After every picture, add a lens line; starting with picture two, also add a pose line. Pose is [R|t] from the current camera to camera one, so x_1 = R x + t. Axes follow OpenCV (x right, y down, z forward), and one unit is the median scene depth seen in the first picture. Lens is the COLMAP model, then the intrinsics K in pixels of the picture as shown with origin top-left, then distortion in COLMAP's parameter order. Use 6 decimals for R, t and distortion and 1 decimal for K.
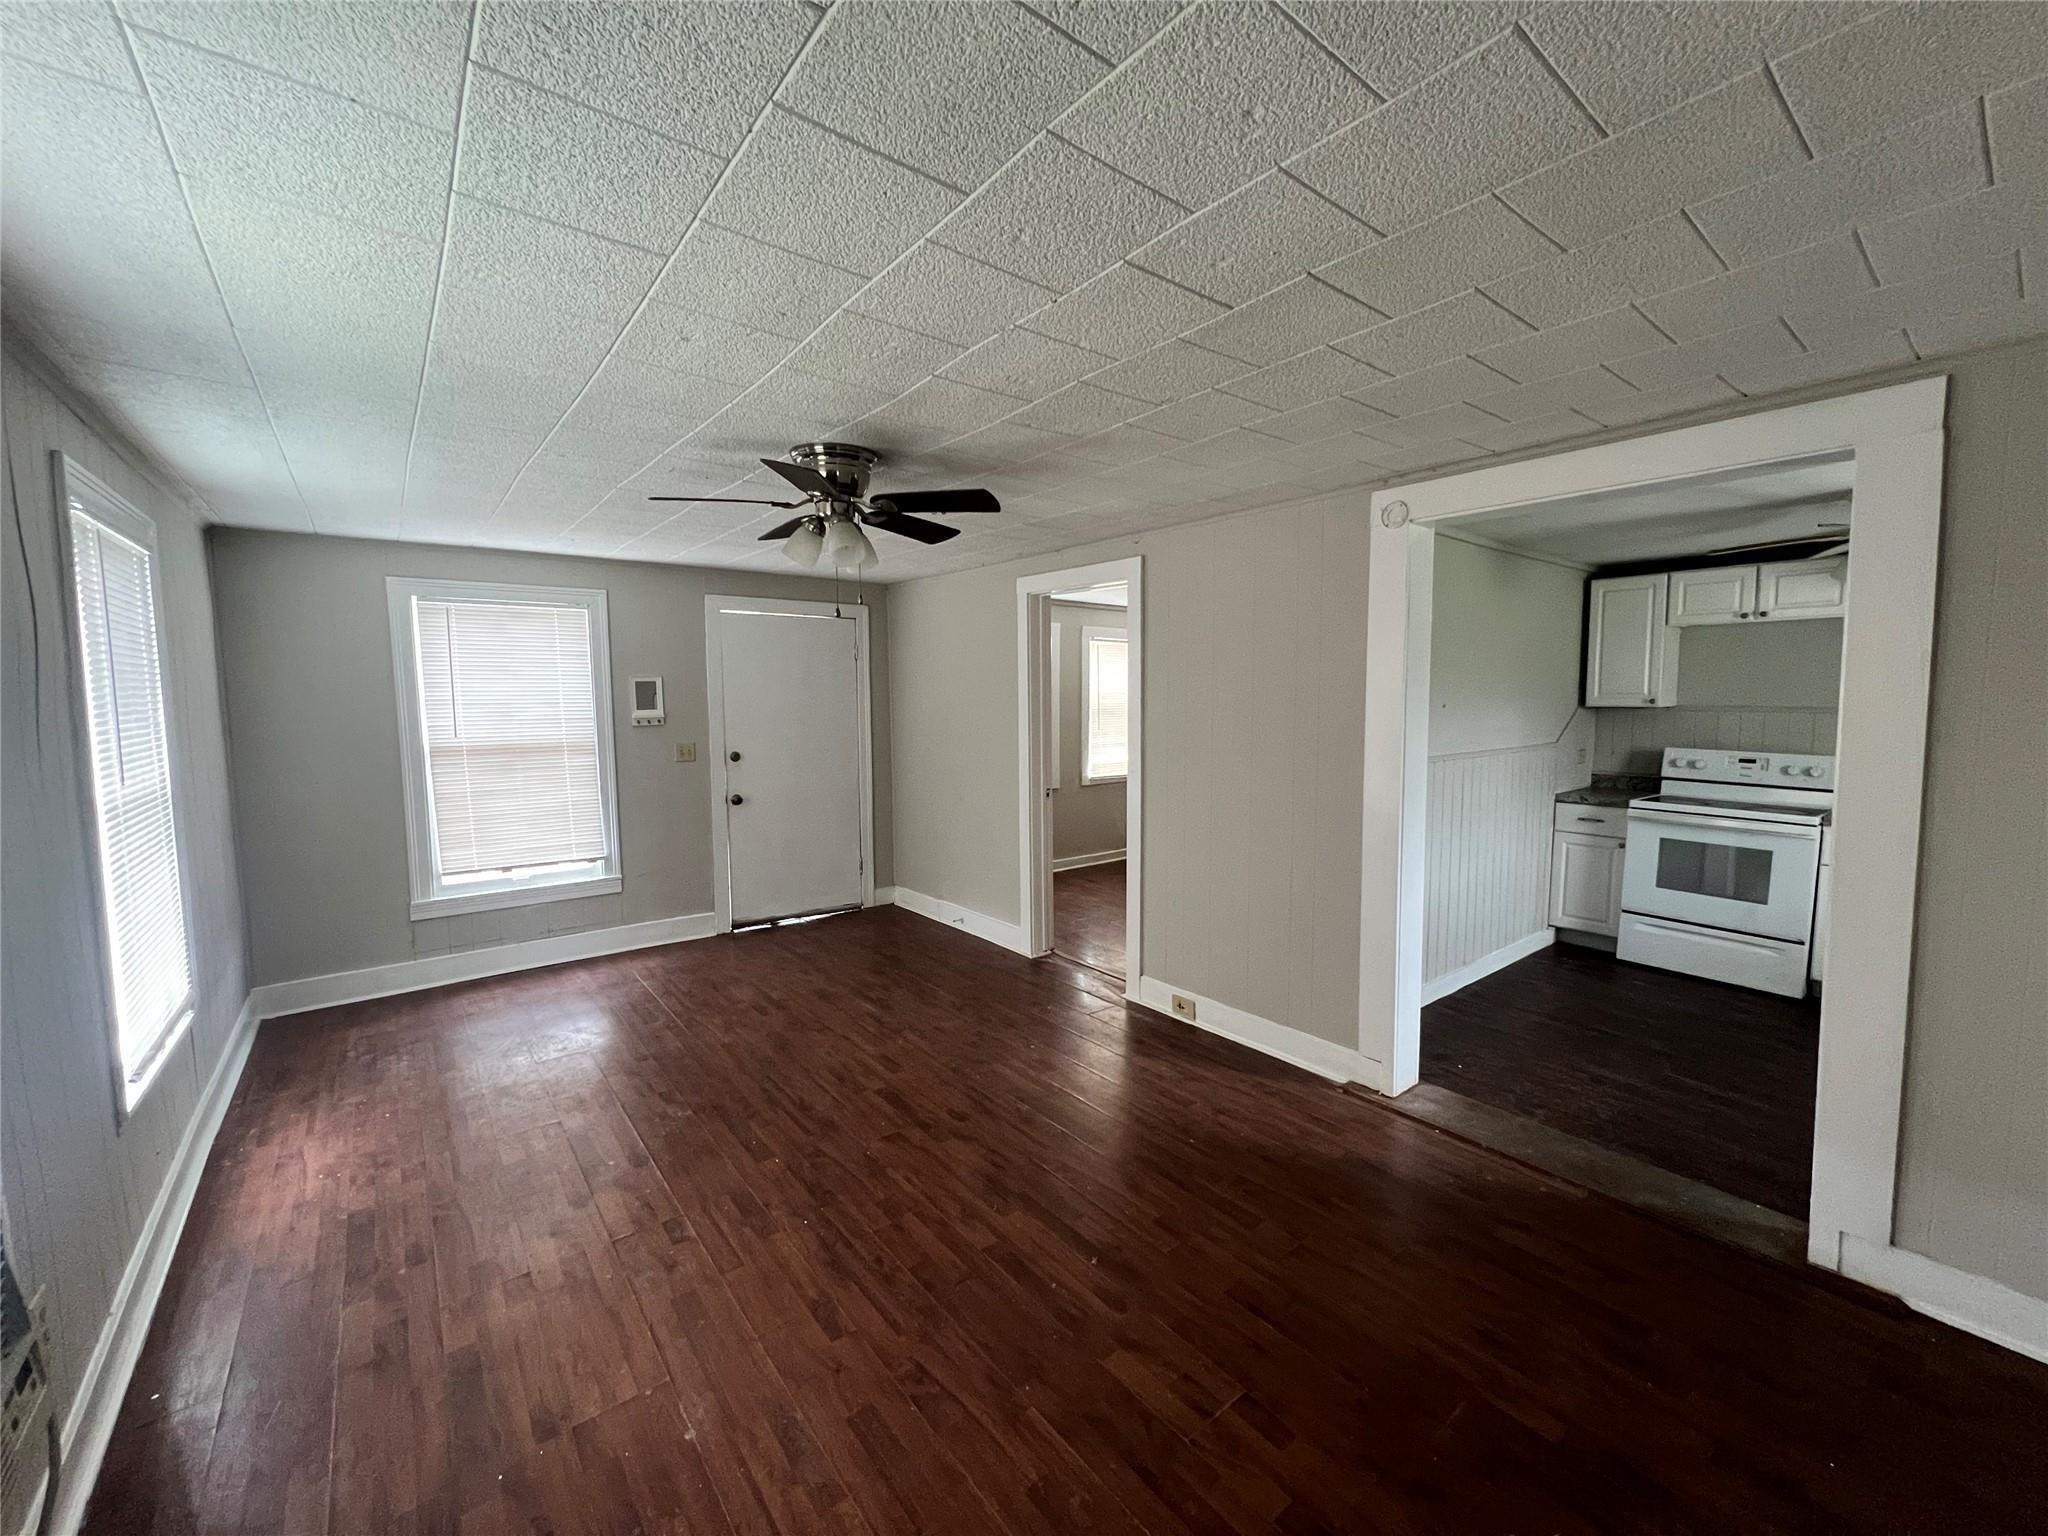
lens RADIAL K [[816.8, 0, 1015.8], [0, 816.8, 764.6], [0, 0, 1]] dist [-0.000418, 0.000496]
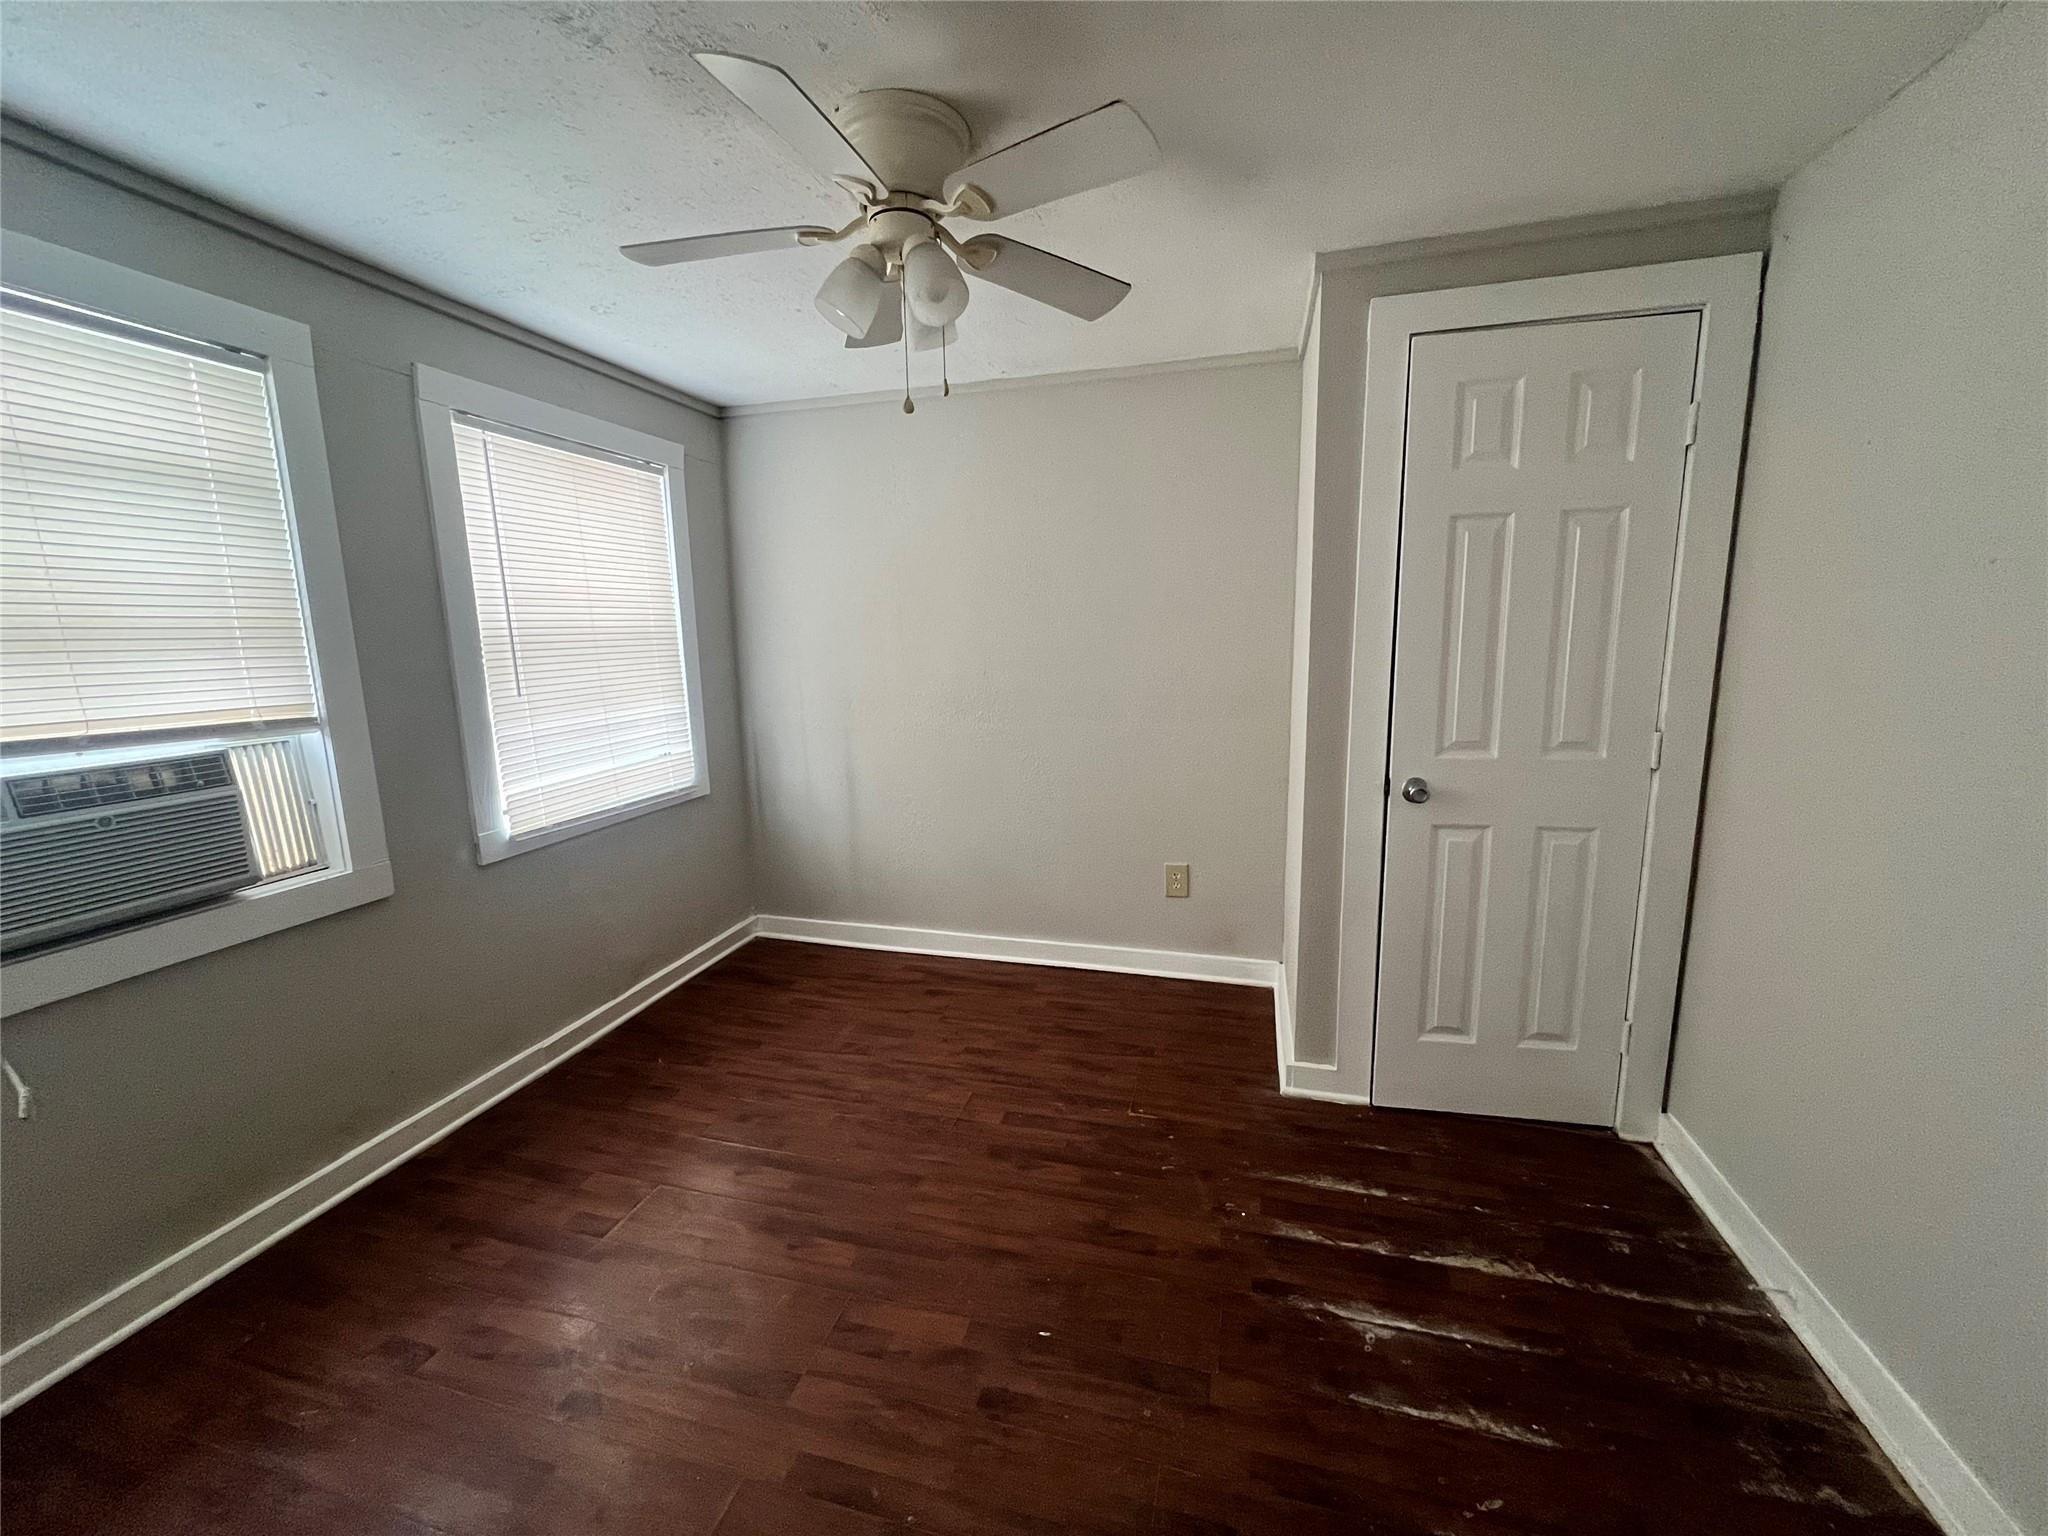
lens RADIAL K [[817.2, 0, 1024.0], [0, 817.2, 768.0], [0, 0, 1]] dist [-0.001723, -0.000150]
pose [[0.802403, -0.114150, 0.585764, 0.108897], [0.068678, 0.992678, 0.099369, -0.052684], [-0.592818, -0.039505, 0.804367, 0.963126]]
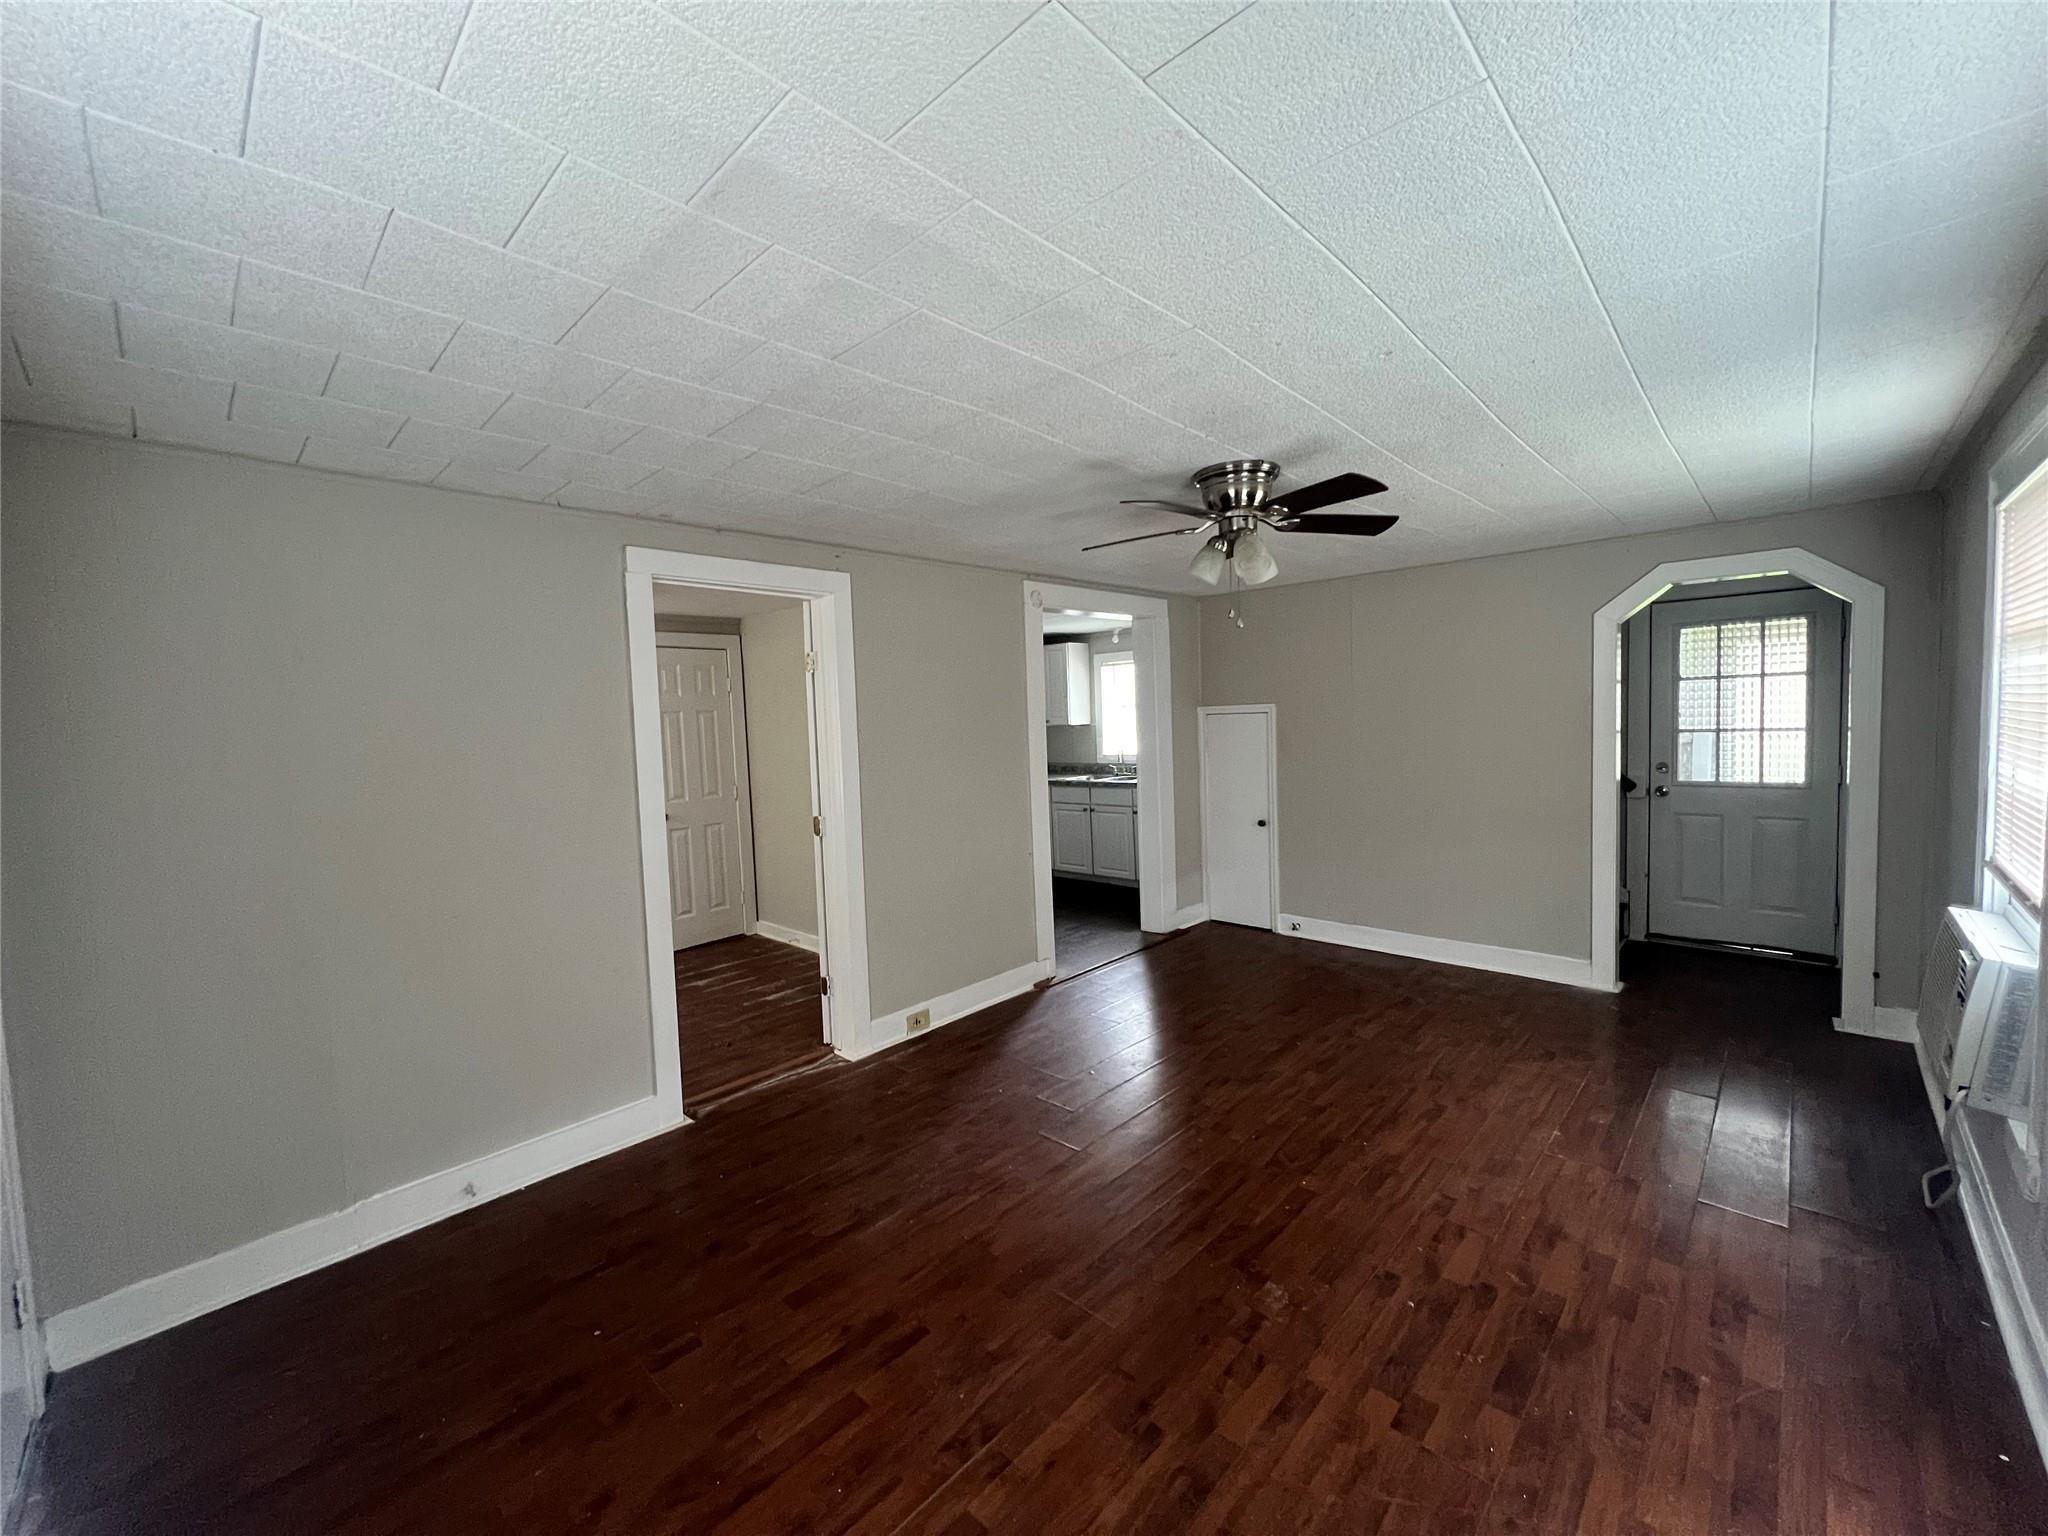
lens RADIAL K [[816.8, 0, 1015.8], [0, 816.8, 764.6], [0, 0, 1]] dist [-0.000418, 0.000496]
pose [[-0.142177, -0.047182, 0.988716, -0.712316], [0.124766, 0.990042, 0.065186, -0.066758], [-0.981947, 0.132627, -0.134875, 0.847920]]
